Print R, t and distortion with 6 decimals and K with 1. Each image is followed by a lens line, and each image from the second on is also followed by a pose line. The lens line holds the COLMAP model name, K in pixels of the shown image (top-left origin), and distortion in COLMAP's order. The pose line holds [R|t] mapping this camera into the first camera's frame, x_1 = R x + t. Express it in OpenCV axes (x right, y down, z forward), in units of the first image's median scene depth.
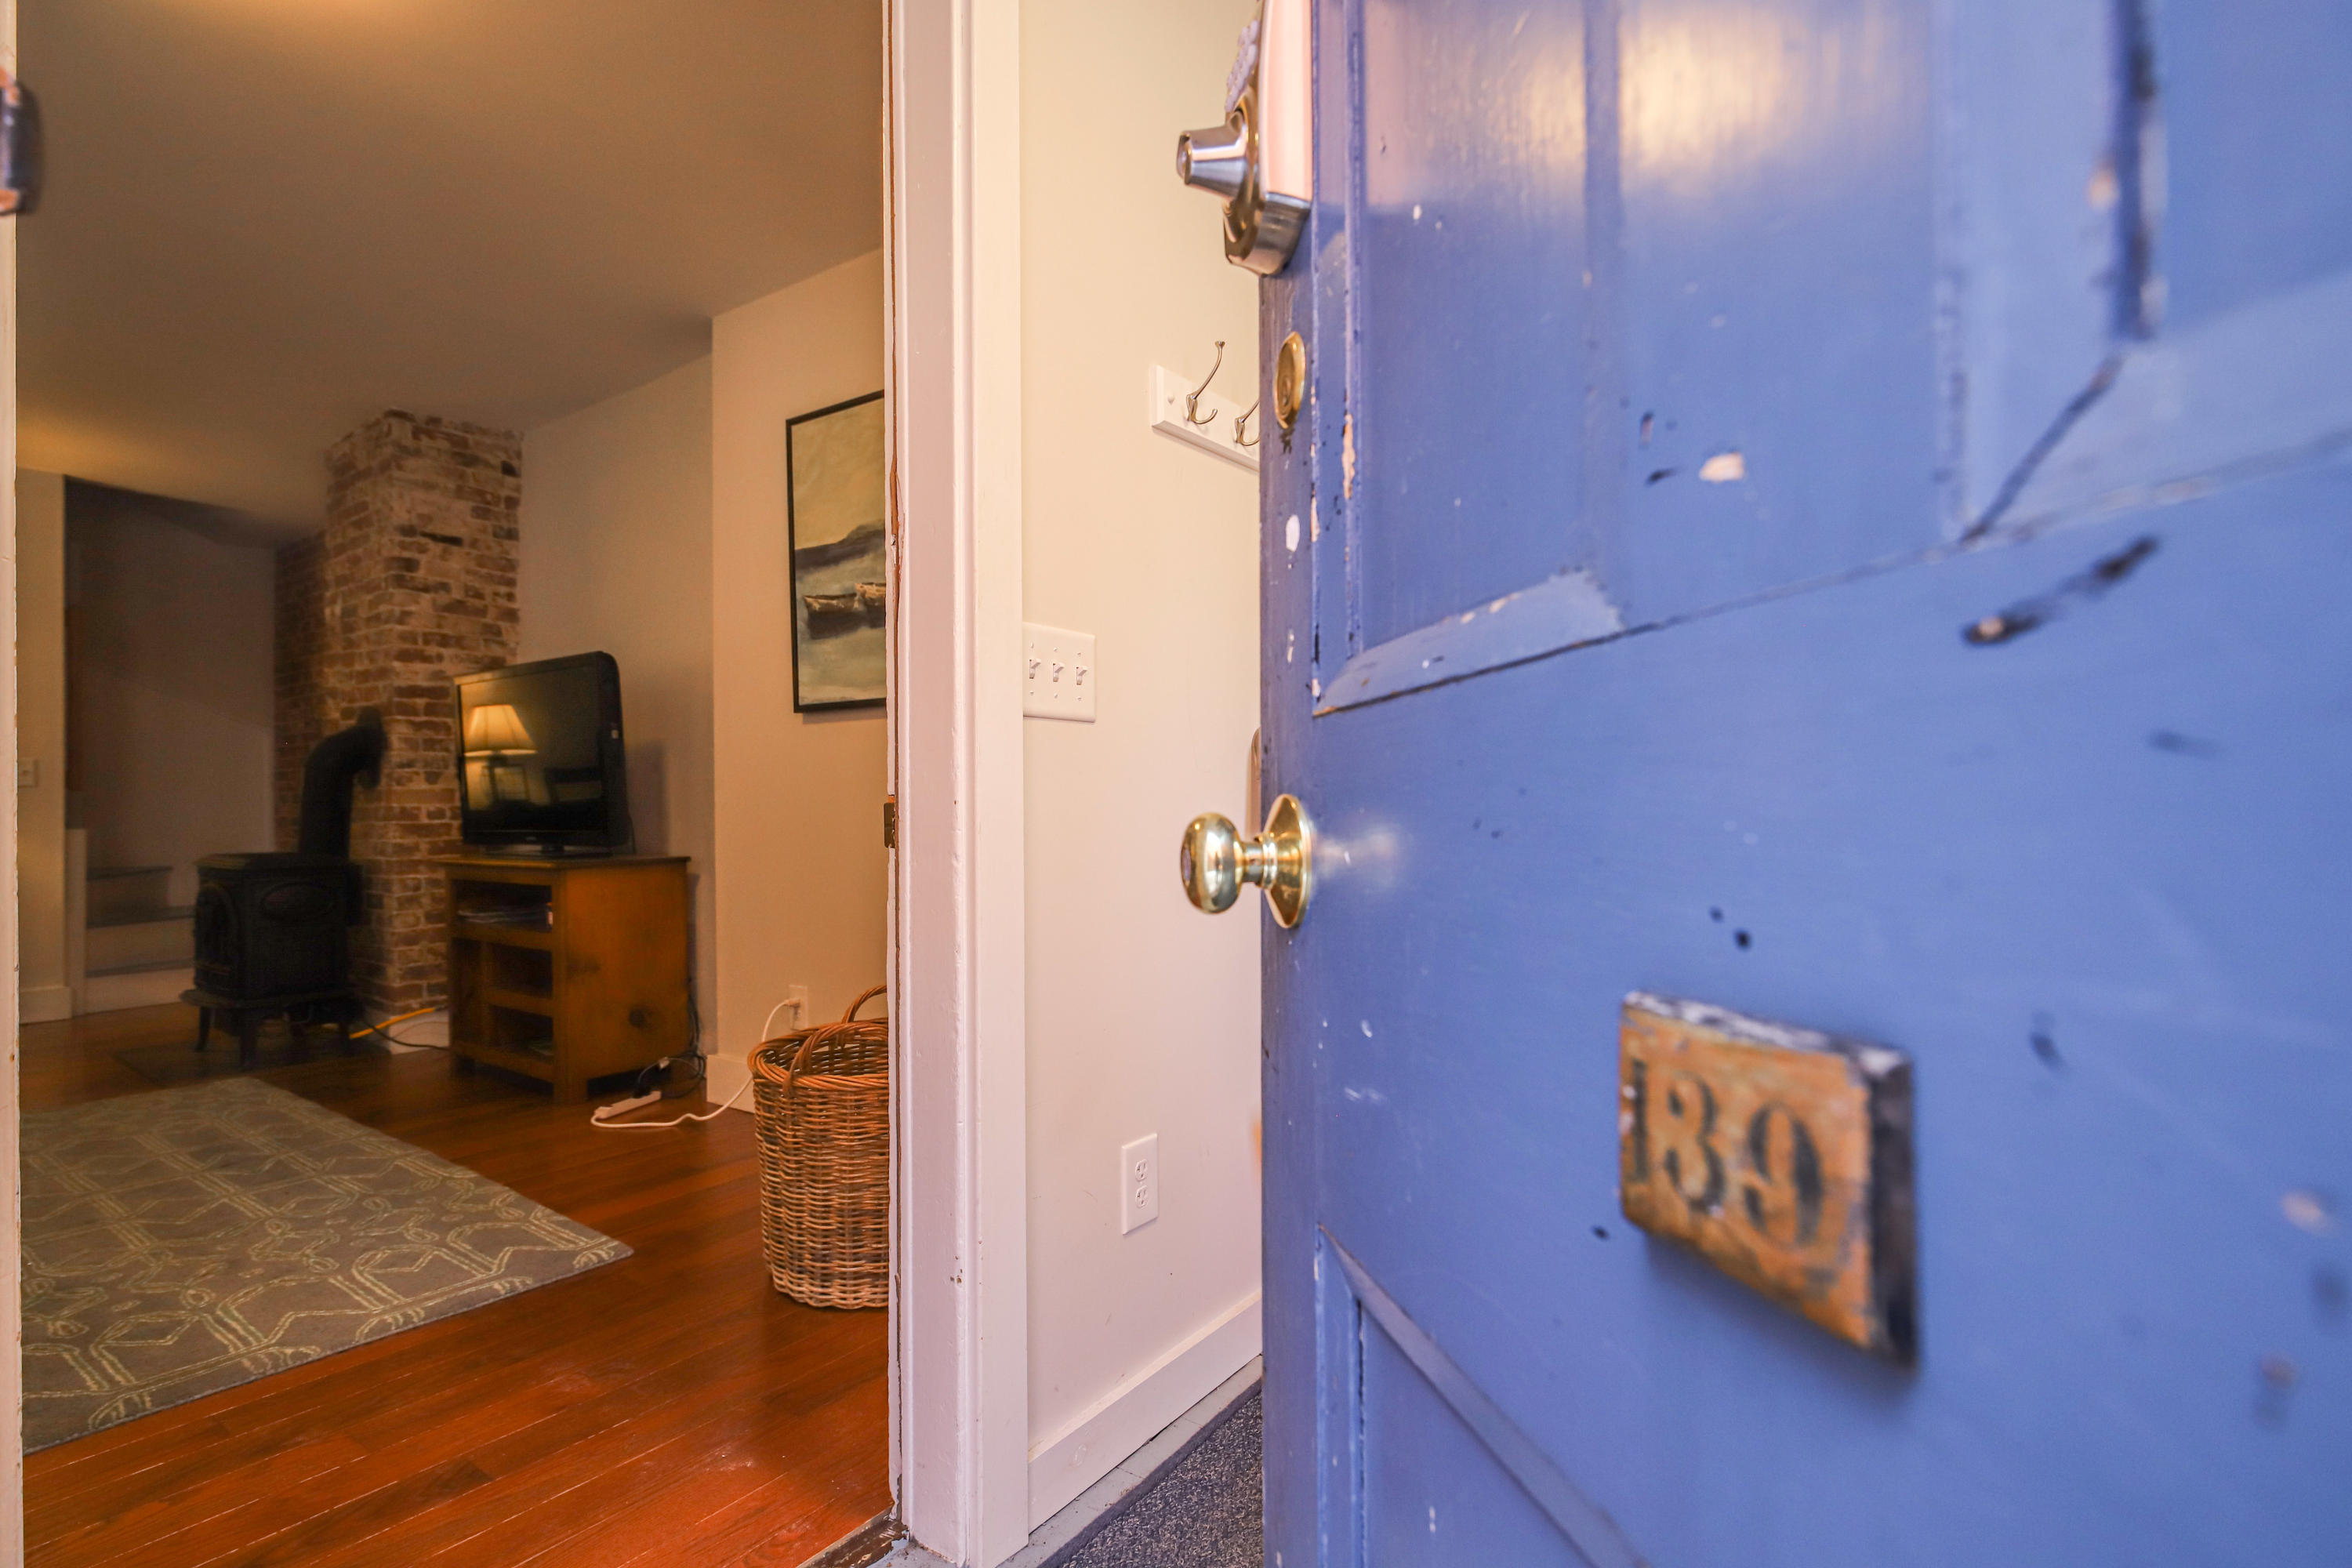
lens RADIAL K [[1145.3, 0, 1181.4], [0, 1145.3, 791.3], [0, 0, 1]] dist [-0.010139, -0.002402]
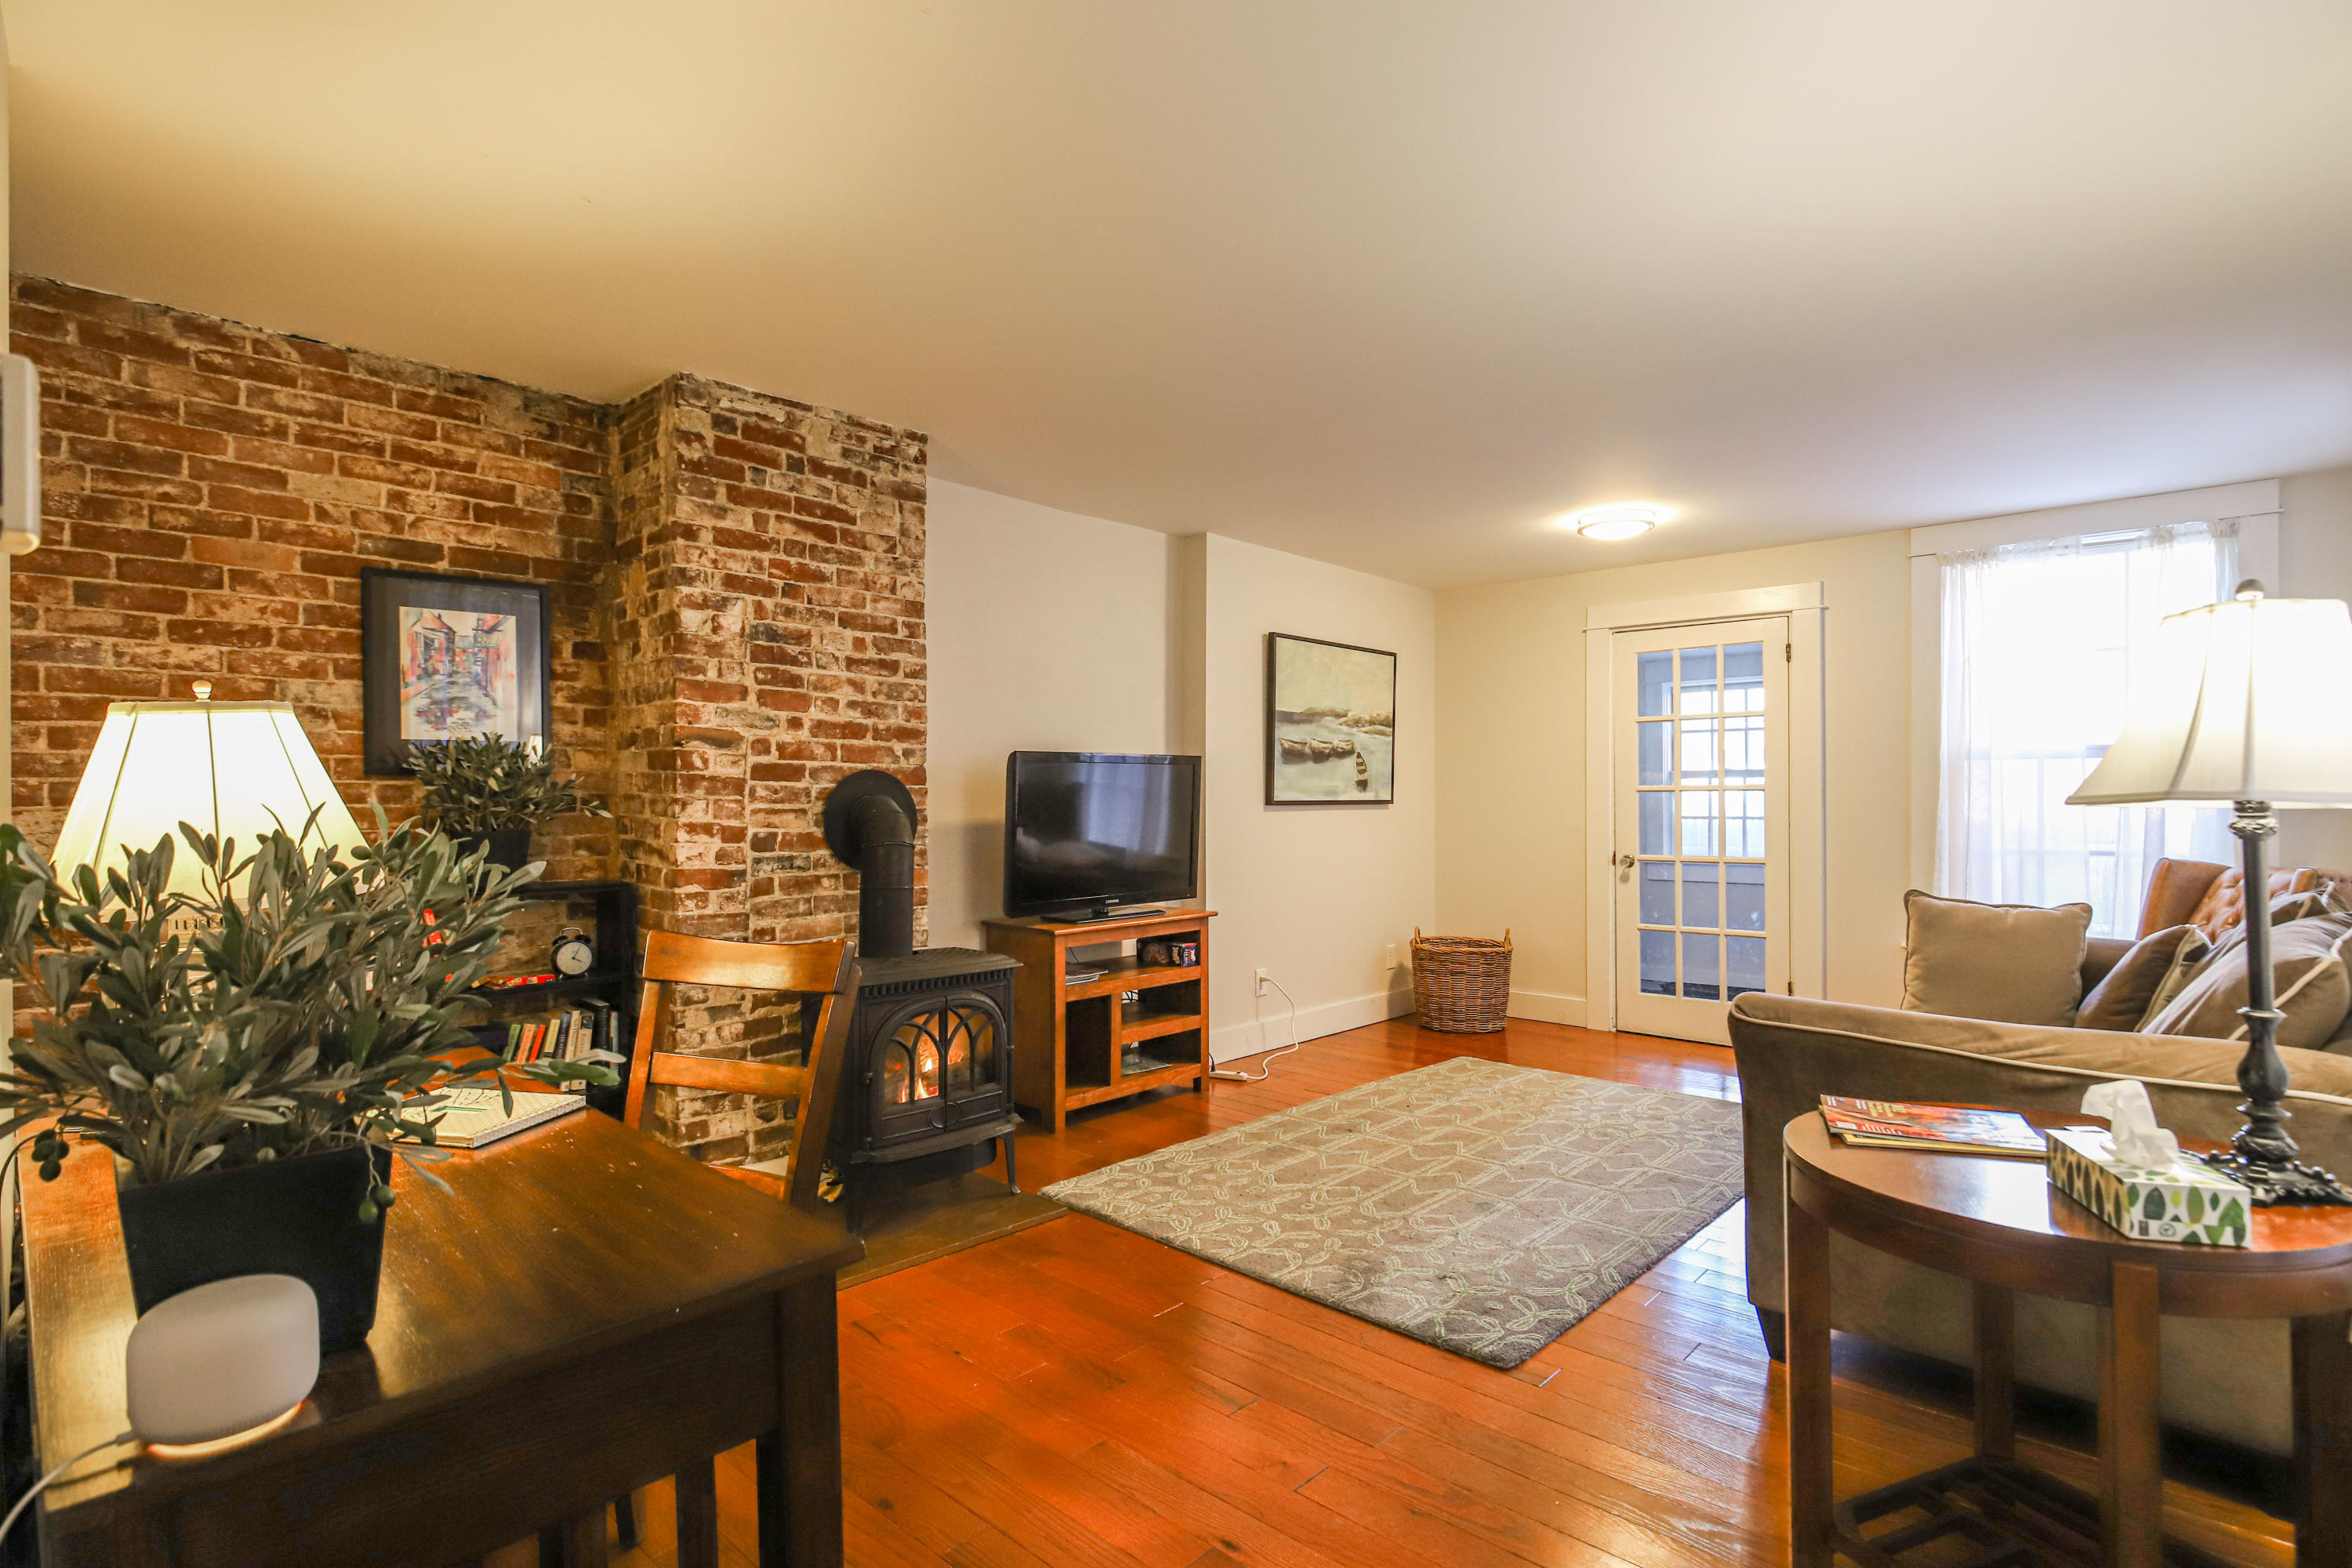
lens RADIAL K [[1145.3, 0, 1197.5], [0, 1145.3, 799.8], [0, 0, 1]] dist [-0.010139, -0.002402]
pose [[0.141369, 0.004206, 0.989948, -1.496616], [-0.004850, 0.999982, -0.003556, -0.052518], [-0.989945, -0.004299, 0.141387, 0.642983]]
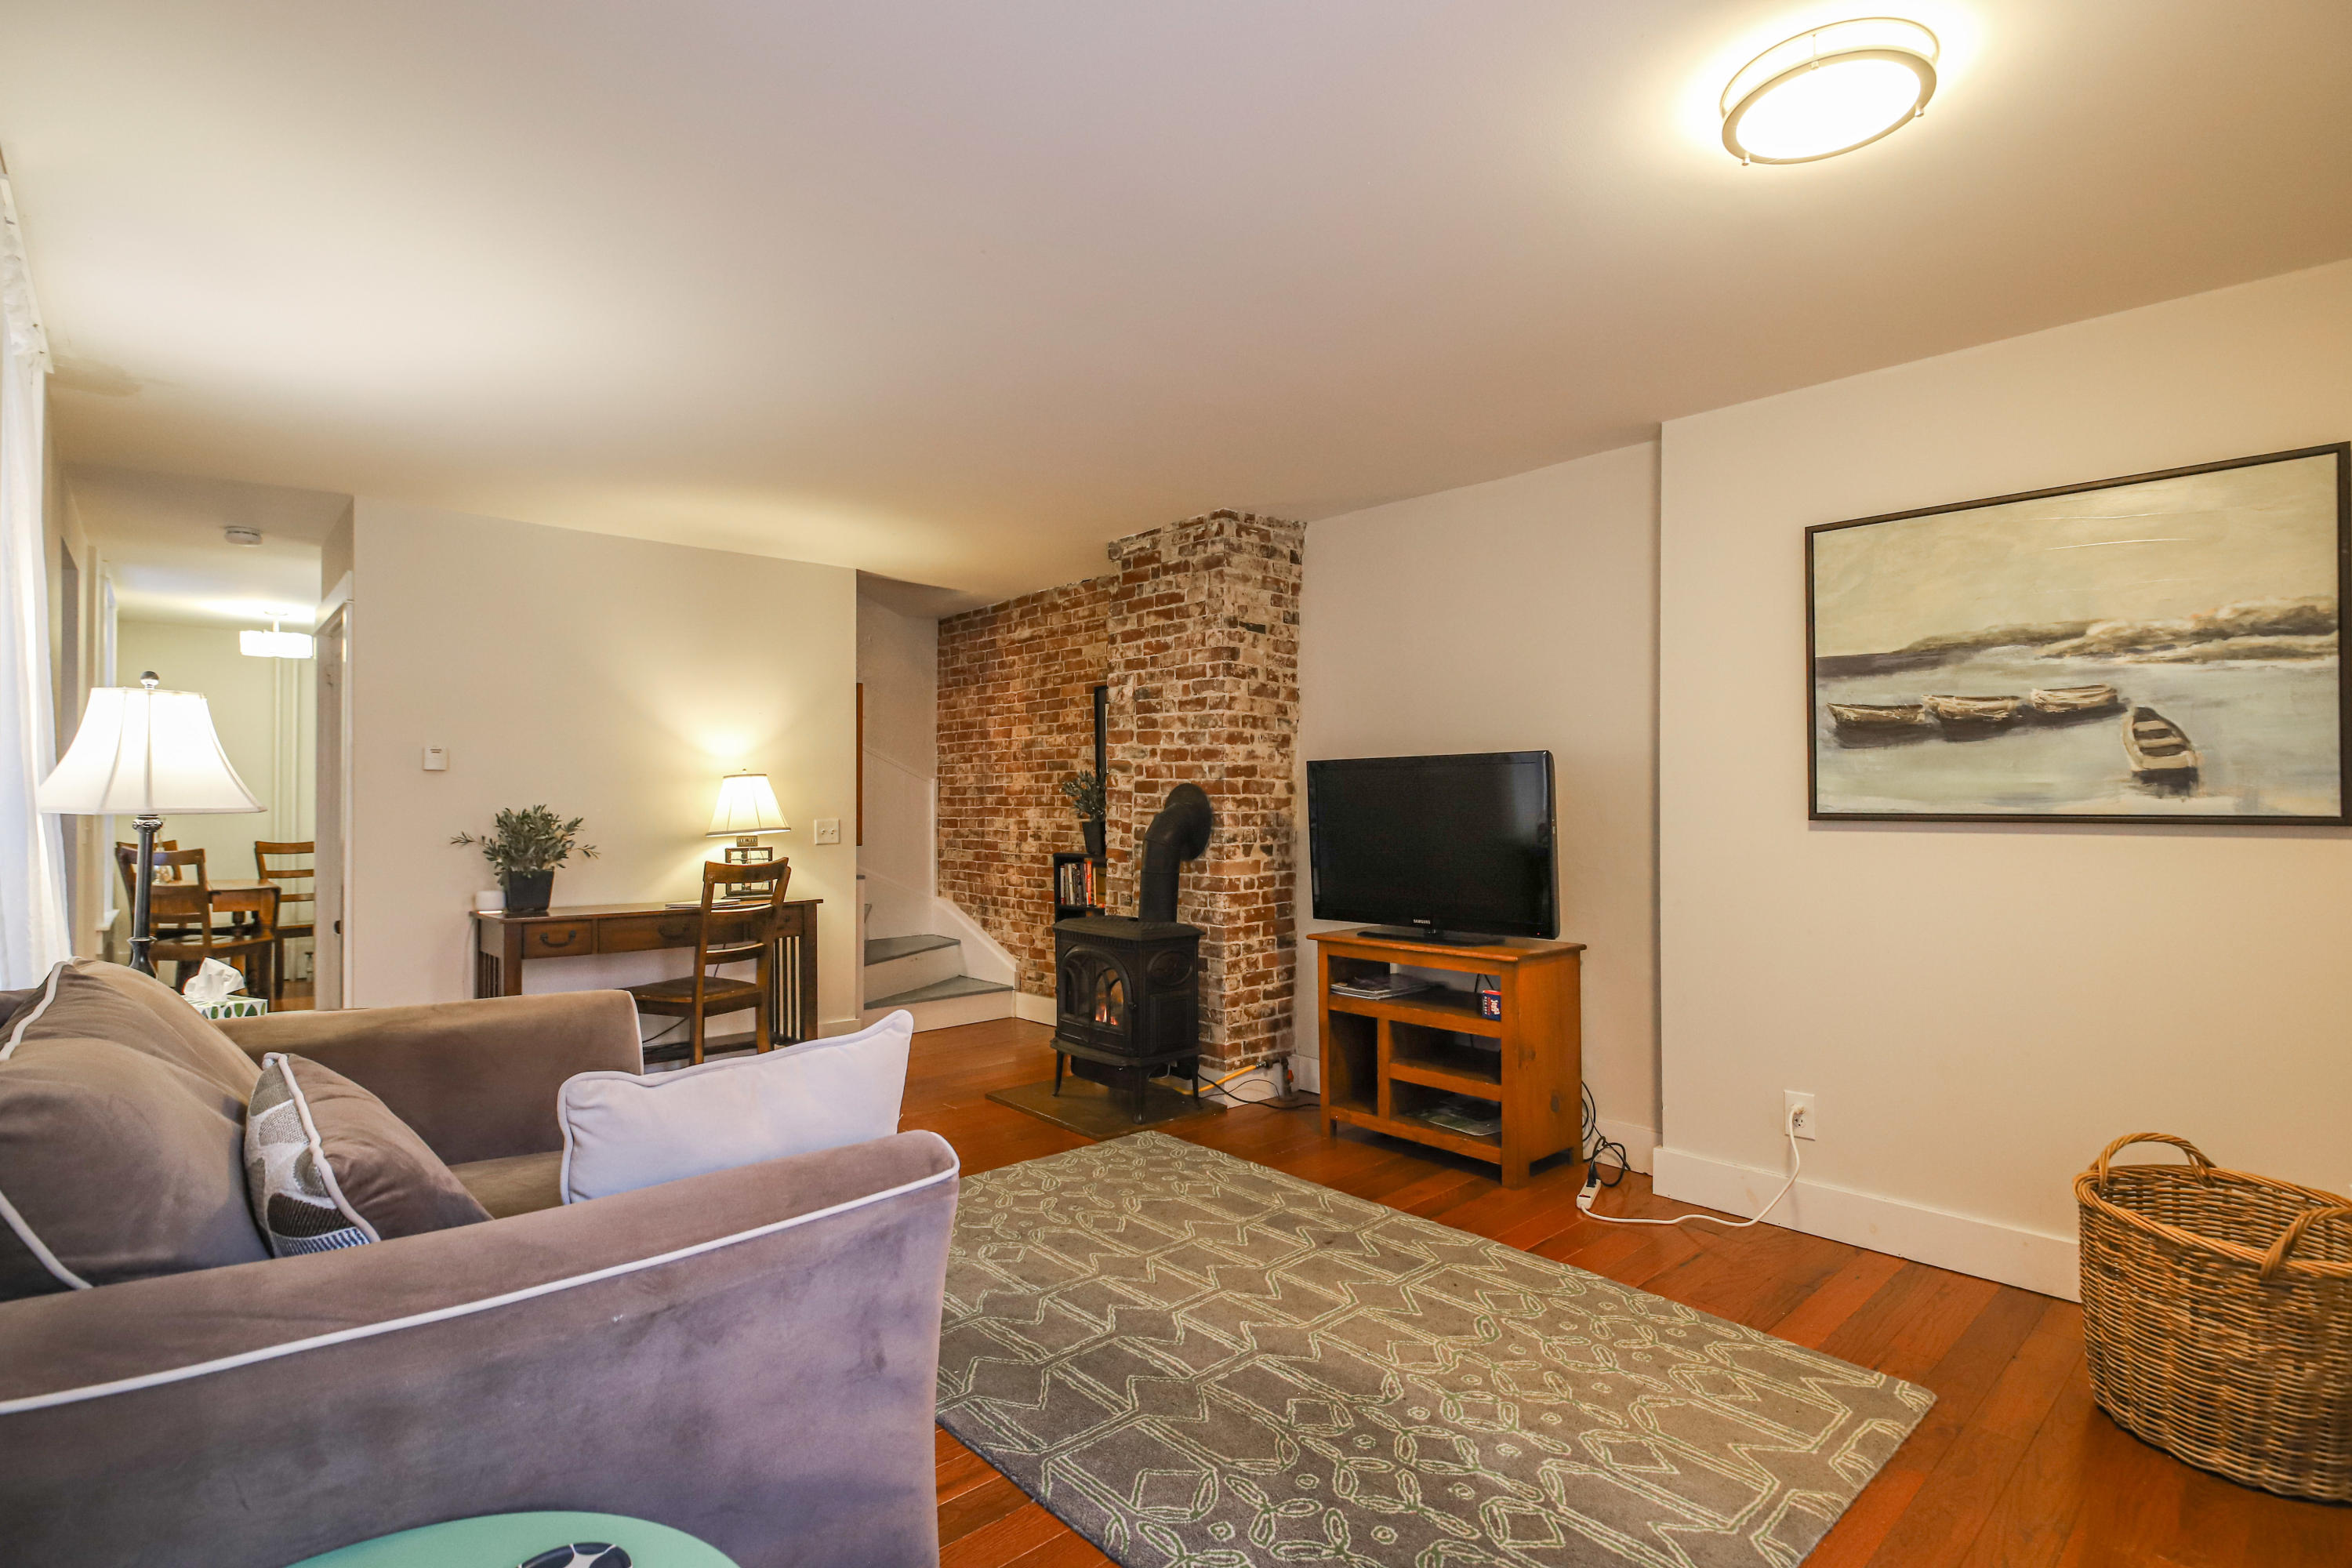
lens RADIAL K [[1145.3, 0, 1190.4], [0, 1145.3, 797.7], [0, 0, 1]] dist [-0.010139, -0.002402]
pose [[0.975192, 0.007015, -0.221252, -0.477388], [-0.006800, 0.999975, 0.001731, -0.064102], [0.221258, -0.000184, 0.975215, -0.065578]]
